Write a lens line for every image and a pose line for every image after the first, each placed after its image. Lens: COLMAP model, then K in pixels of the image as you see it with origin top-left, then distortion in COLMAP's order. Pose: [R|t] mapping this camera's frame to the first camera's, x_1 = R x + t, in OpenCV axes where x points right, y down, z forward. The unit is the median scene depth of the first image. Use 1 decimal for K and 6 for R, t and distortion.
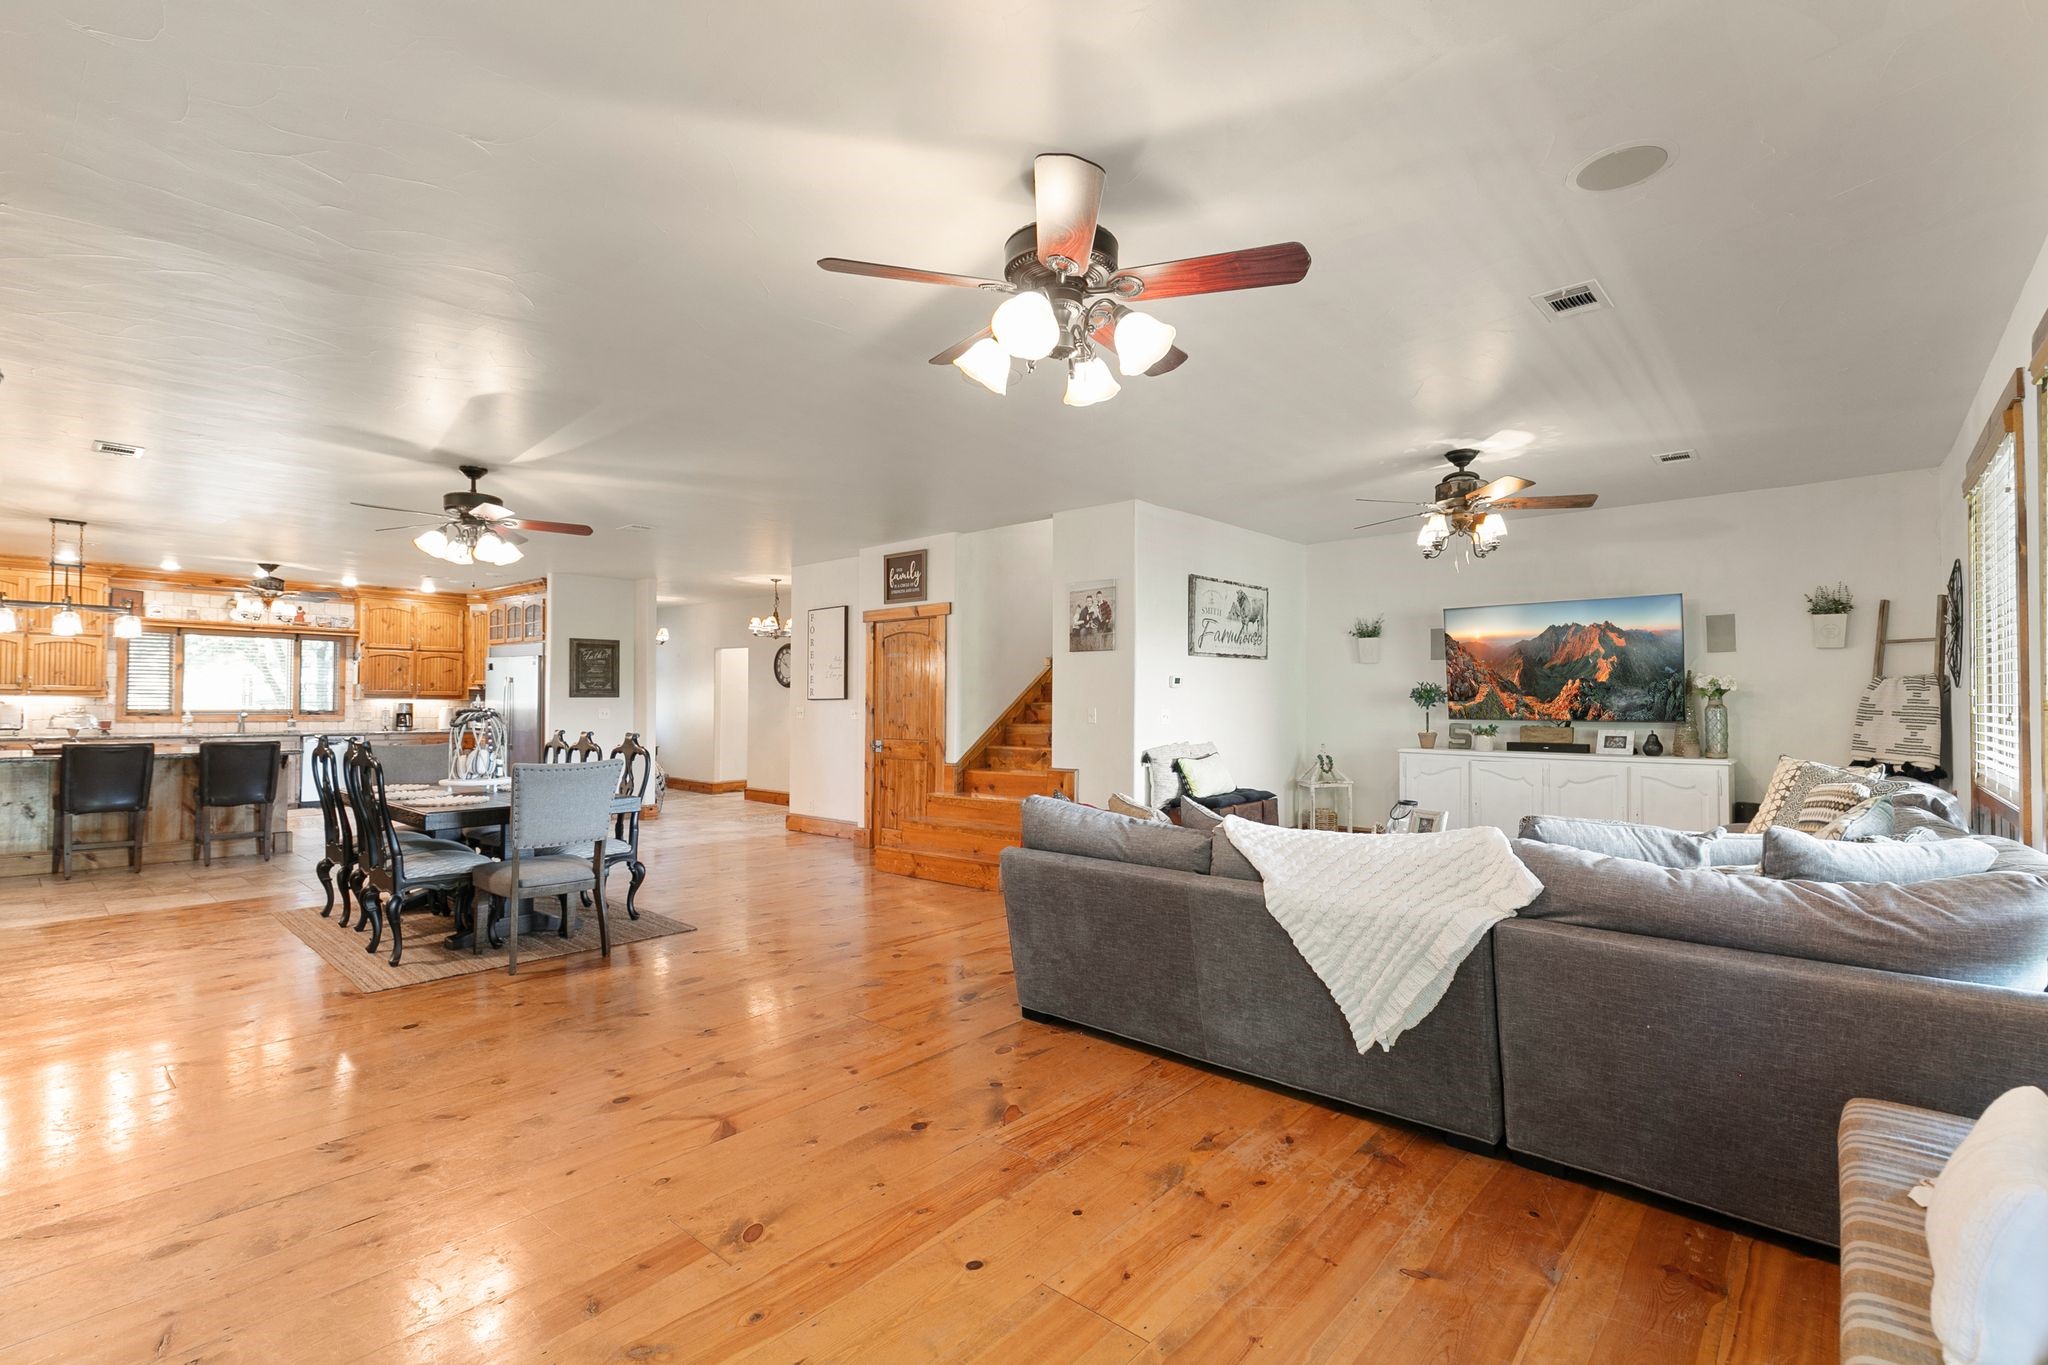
lens RADIAL K [[922.3, 0, 1021.5], [0, 922.3, 687.8], [0, 0, 1]] dist [0.008462, -0.000191]
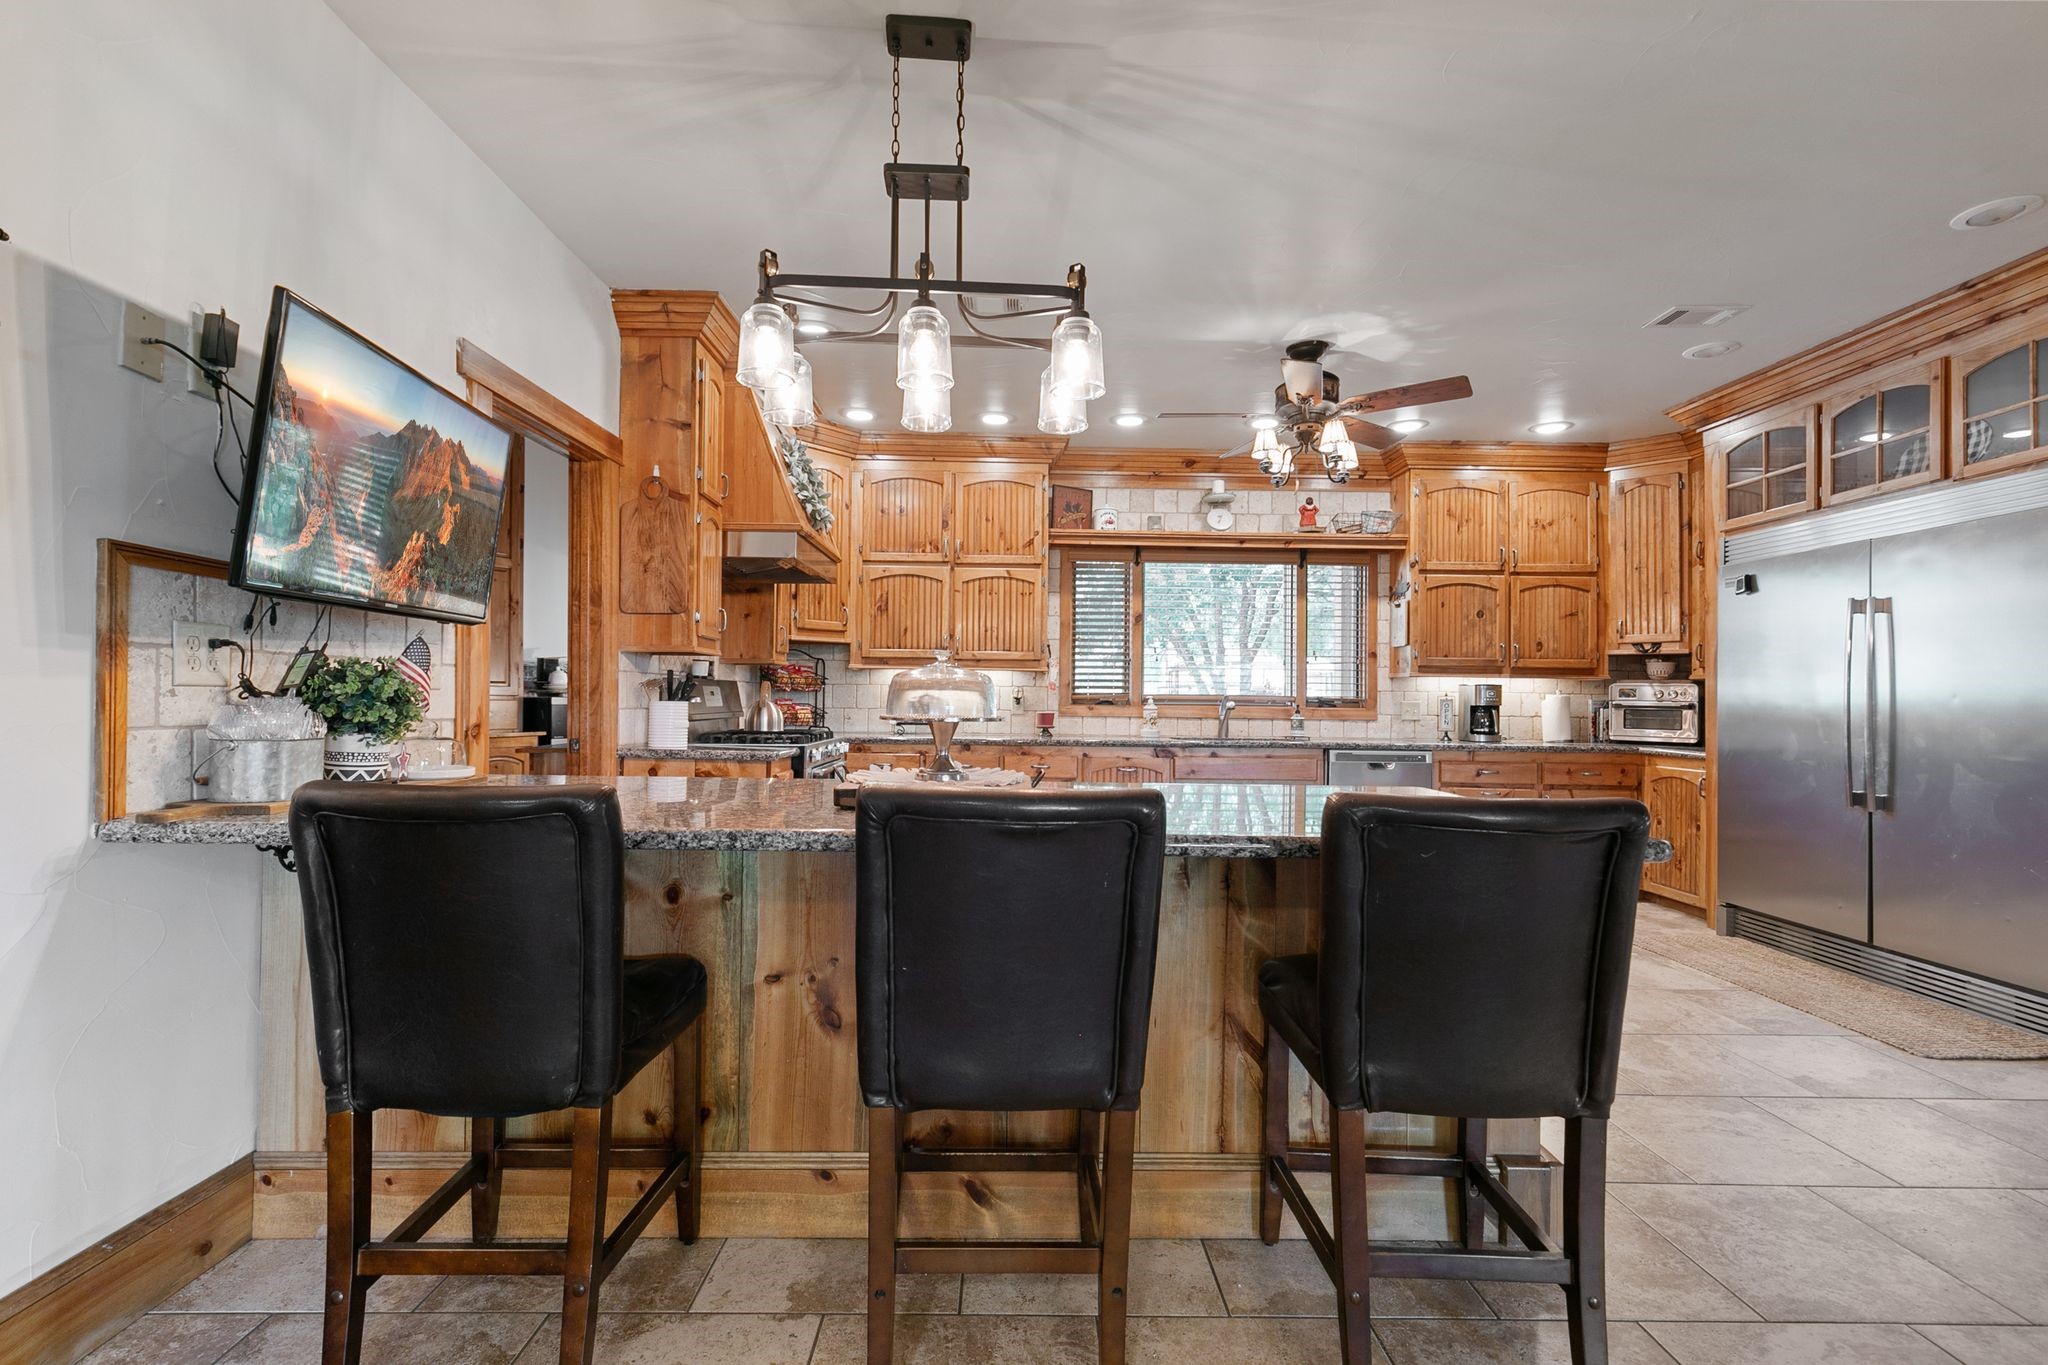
lens RADIAL K [[922.3, 0, 1021.5], [0, 922.3, 687.8], [0, 0, 1]] dist [0.008462, -0.000191]
pose [[0.681154, -0.009593, -0.732077, -0.520392], [0.005201, 0.999952, -0.008263, 0.022528], [0.732122, 0.001821, 0.681171, 0.540487]]
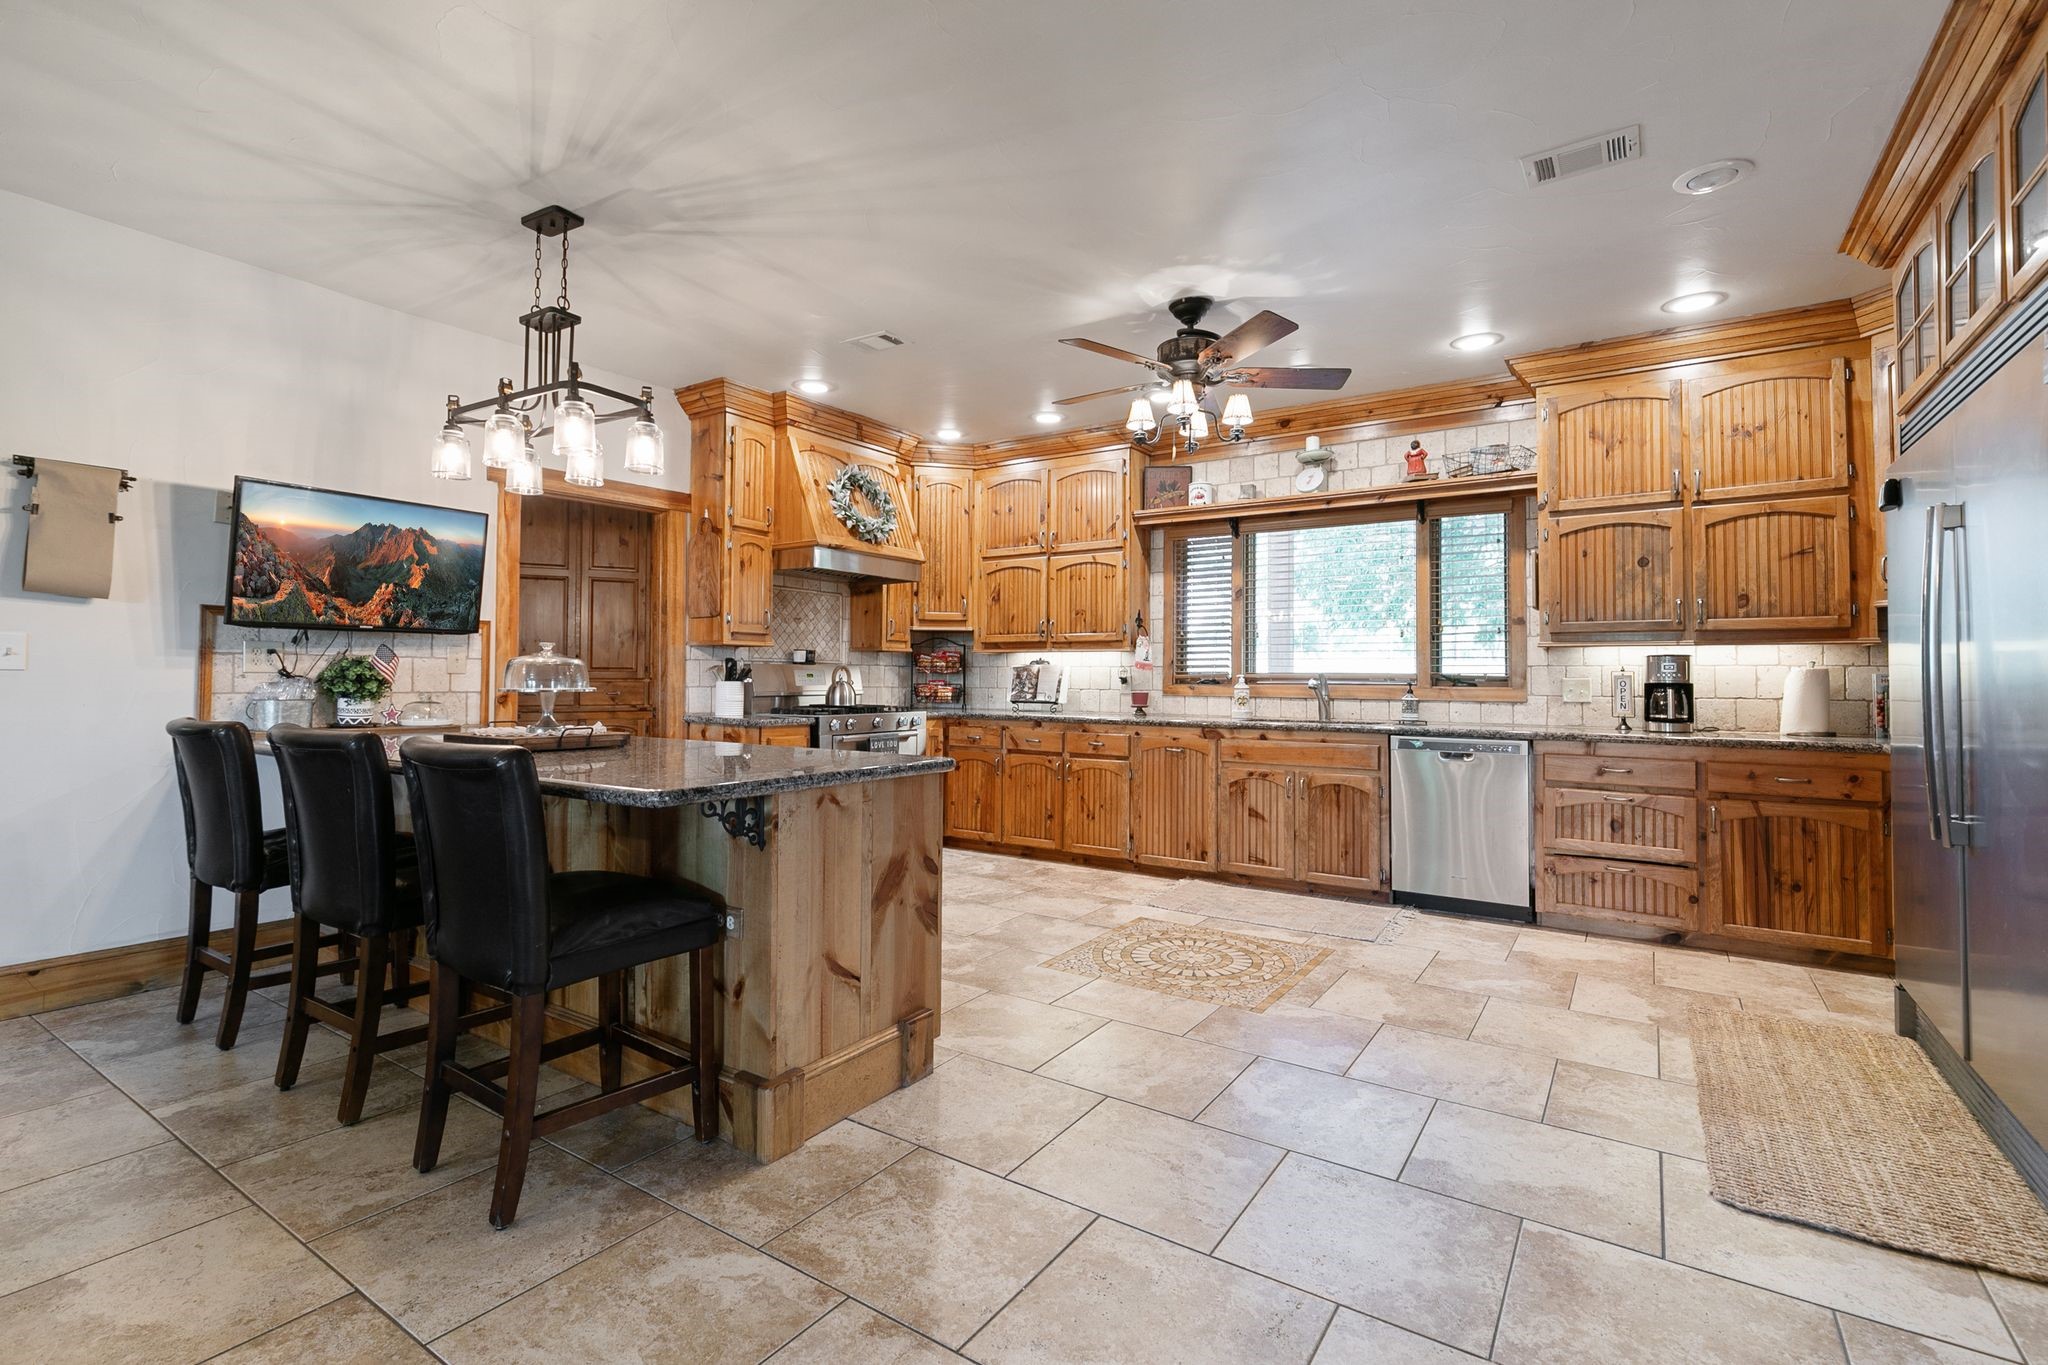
lens RADIAL K [[932.5, 0, 1020.6], [0, 932.5, 656.0], [0, 0, 1]] dist [0.006115, 0.000366]
pose [[0.145856, -0.031375, -0.988808, -0.374398], [0.010828, 0.999488, -0.030117, 0.027020], [0.989247, -0.006314, 0.146121, 0.760178]]
